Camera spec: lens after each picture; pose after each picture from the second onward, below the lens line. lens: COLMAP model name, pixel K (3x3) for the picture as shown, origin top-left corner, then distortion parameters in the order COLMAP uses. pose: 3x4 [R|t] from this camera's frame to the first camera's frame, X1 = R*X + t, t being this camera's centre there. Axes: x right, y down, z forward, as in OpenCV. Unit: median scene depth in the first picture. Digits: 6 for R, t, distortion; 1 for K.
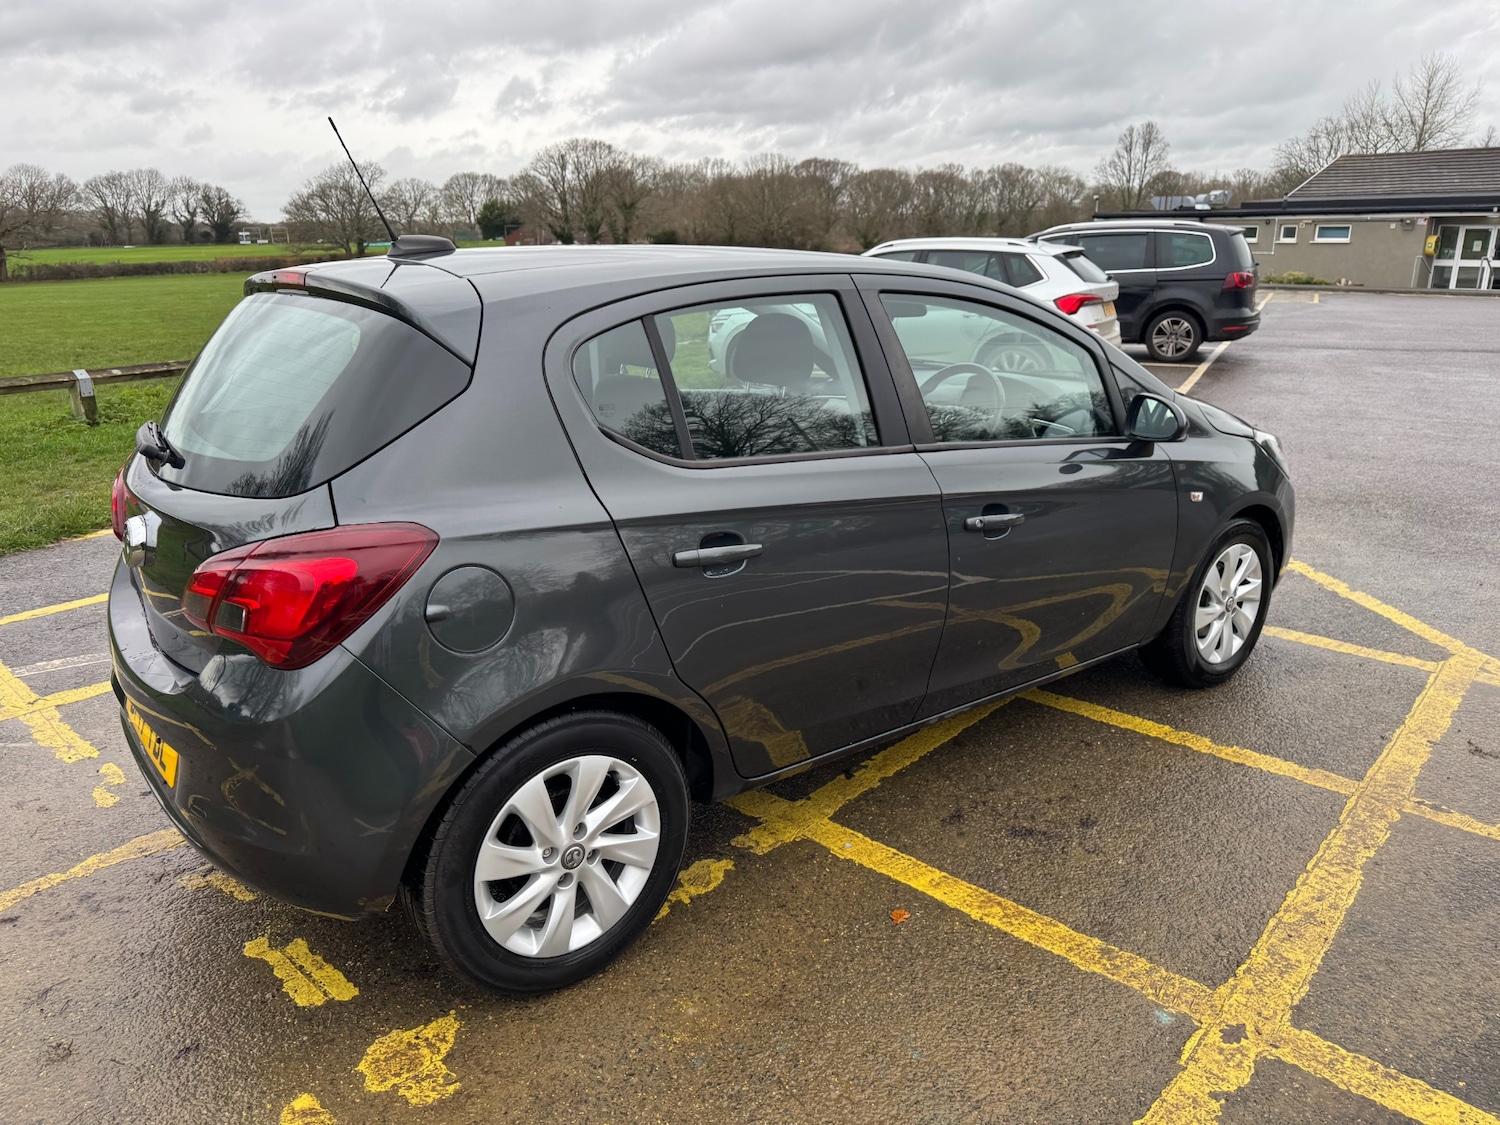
lens RADIAL K [[1060.1, 0, 745.9], [0, 1060.1, 565.1], [0, 0, 1]] dist [0.031414, -0.036216]
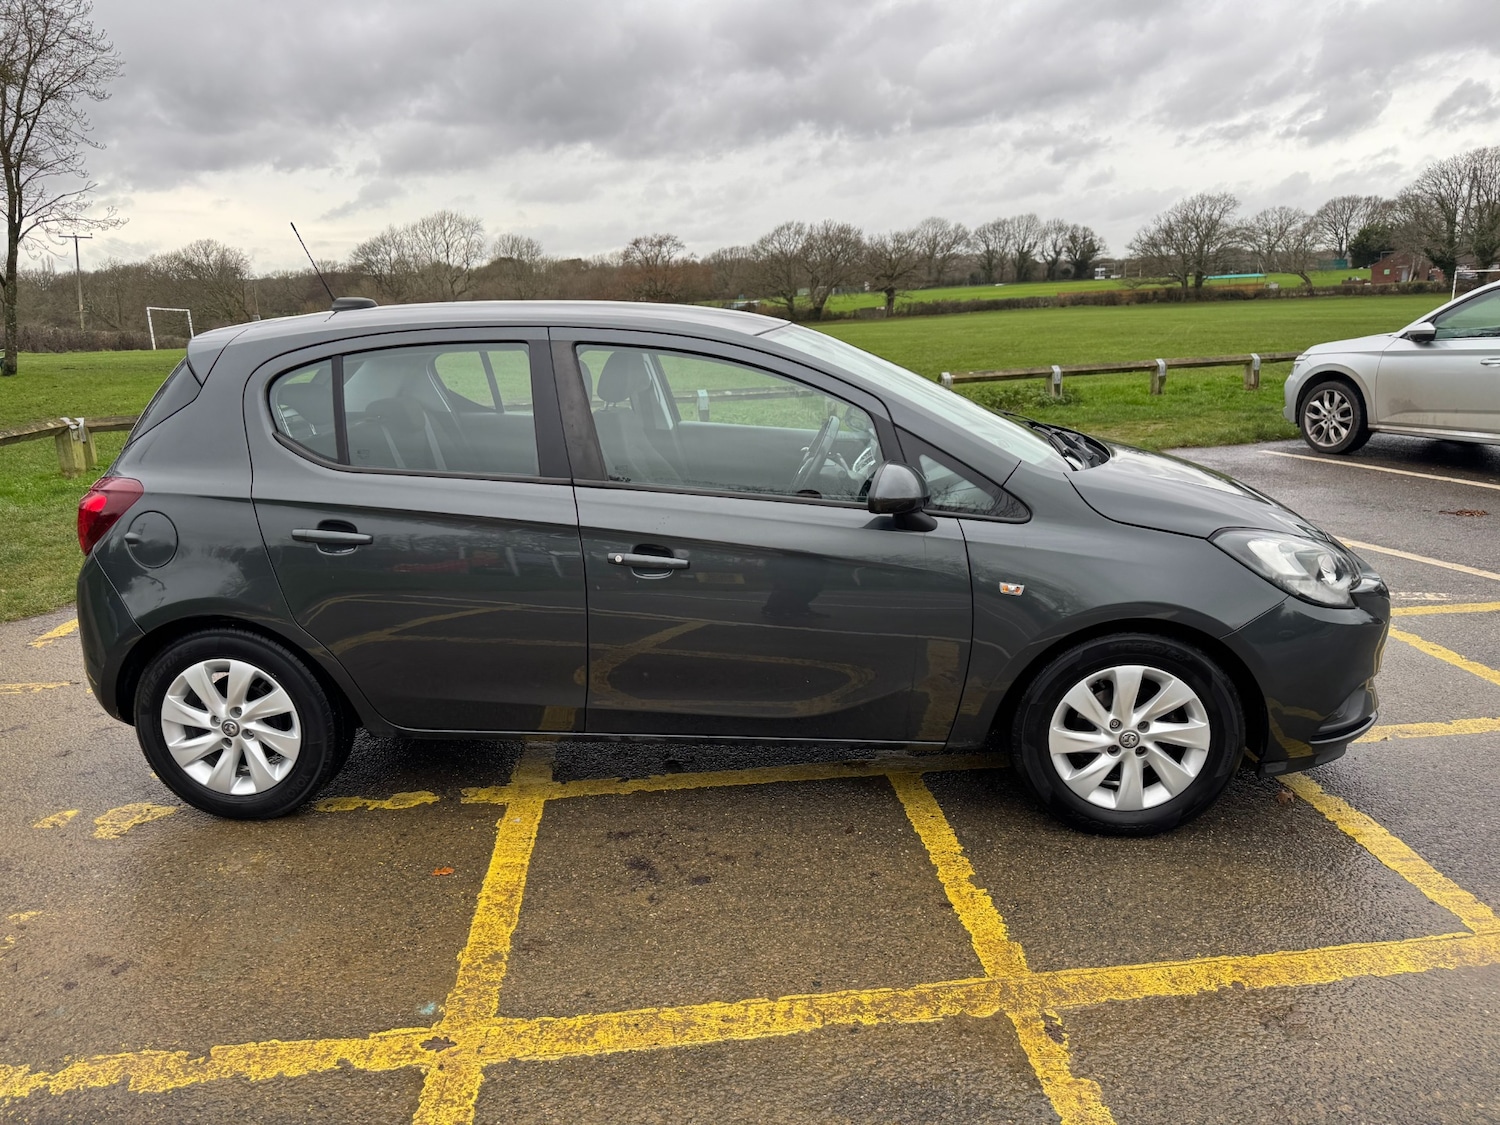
lens RADIAL K [[1060.1, 0, 744.6], [0, 1060.1, 569.0], [0, 0, 1]] dist [0.031414, -0.036216]
pose [[0.735683, 0.159005, -0.658398, 0.993623], [-0.175797, 0.983568, 0.041101, -0.093428], [0.654114, 0.085507, 0.751547, 0.276274]]
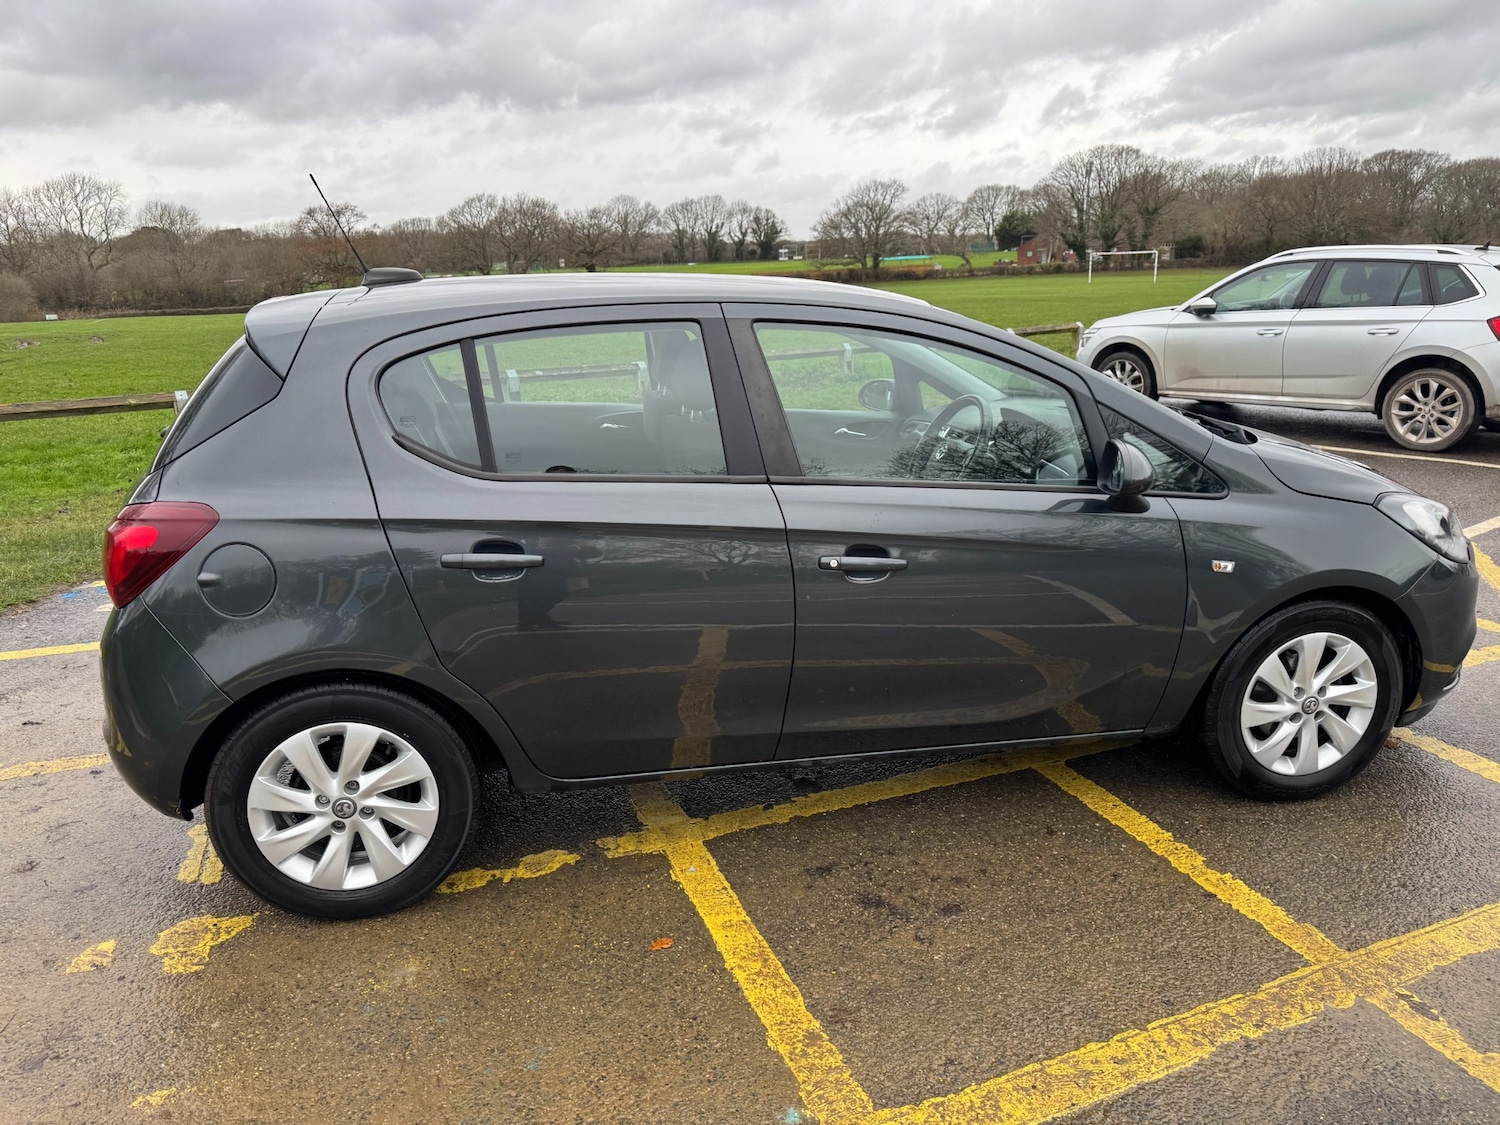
lens RADIAL K [[1060.1, 0, 745.3], [0, 1060.1, 557.6], [0, 0, 1]] dist [0.031414, -0.036216]
pose [[0.894844, 0.109705, -0.432689, 0.544625], [-0.116393, 0.993141, 0.011091, -0.044839], [0.430938, 0.040437, 0.901475, 0.108086]]
